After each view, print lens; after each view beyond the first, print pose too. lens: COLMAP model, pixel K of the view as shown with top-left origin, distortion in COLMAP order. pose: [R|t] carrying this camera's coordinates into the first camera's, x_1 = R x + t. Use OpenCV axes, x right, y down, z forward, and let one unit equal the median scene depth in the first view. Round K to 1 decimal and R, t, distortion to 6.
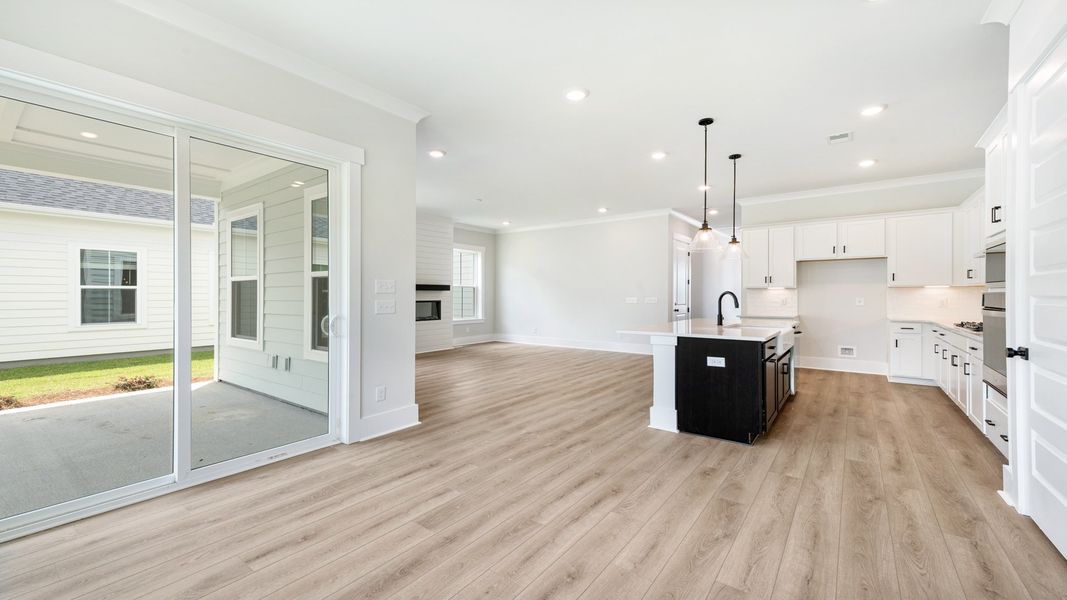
lens RADIAL K [[421.9, 0, 533.5], [0, 421.9, 300.0], [0, 0, 1]] dist [-0.000639, -0.000011]
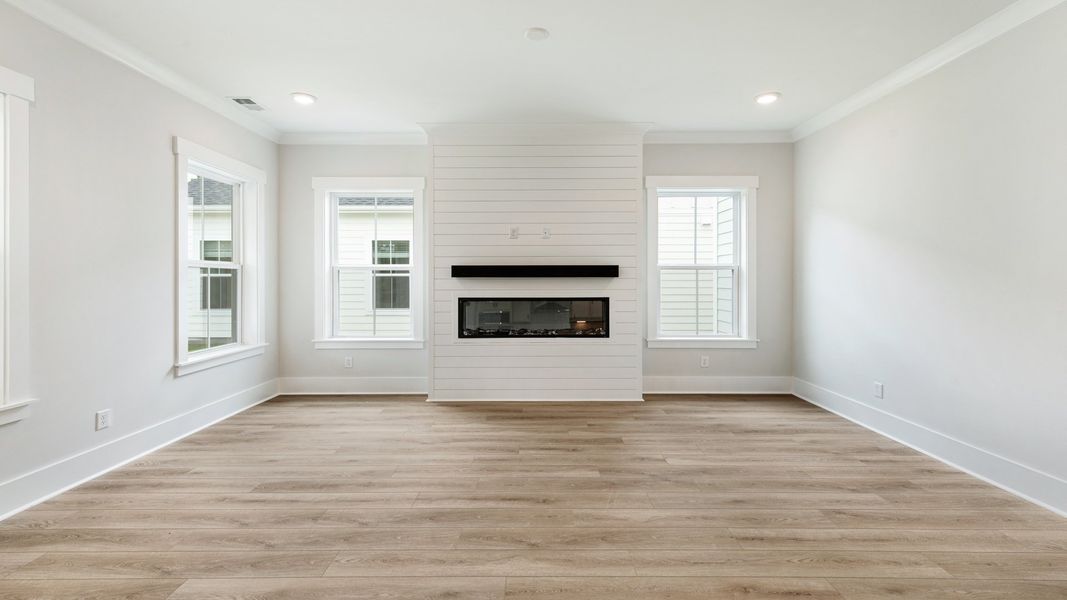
lens RADIAL K [[461.5, 0, 533.5], [0, 461.5, 283.4], [0, 0, 1]] dist [-0.000337, -0.000275]
pose [[0.607271, 0.007234, -0.794462, 0.144639], [-0.011933, 0.999929, -0.000017, -0.013838], [0.794405, 0.009491, 0.607314, 0.612690]]
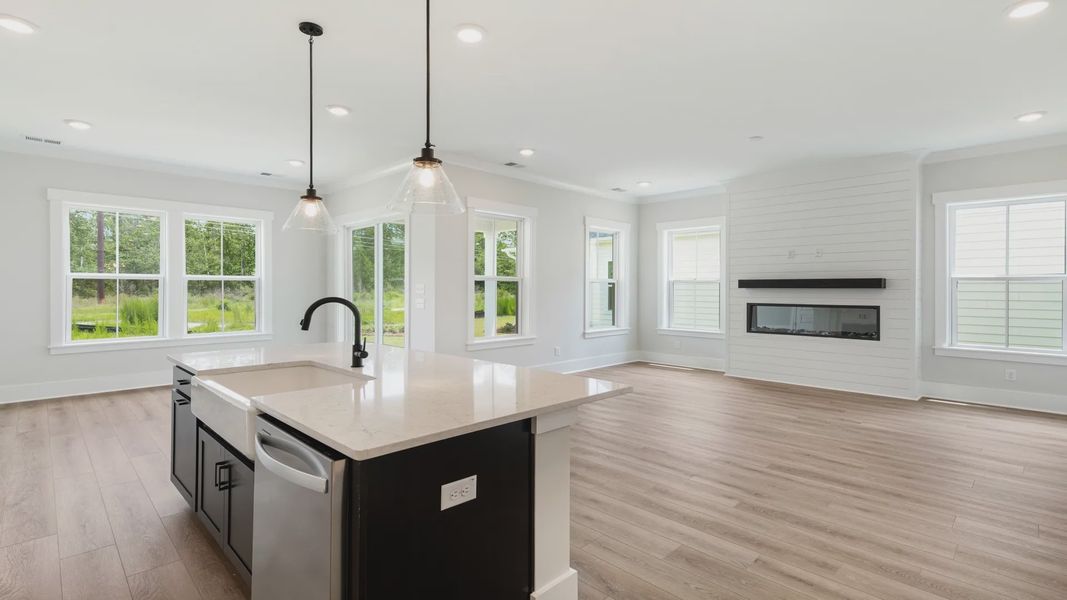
lens RADIAL K [[499.4, 0, 534.1], [0, 499.4, 285.2], [0, 0, 1]] dist [0.000960, 0.000021]
pose [[-0.136990, -0.002797, -0.990568, 0.491832], [-0.017239, 0.999851, -0.000439, -0.018081], [0.990422, 0.017016, -0.137018, 0.639818]]
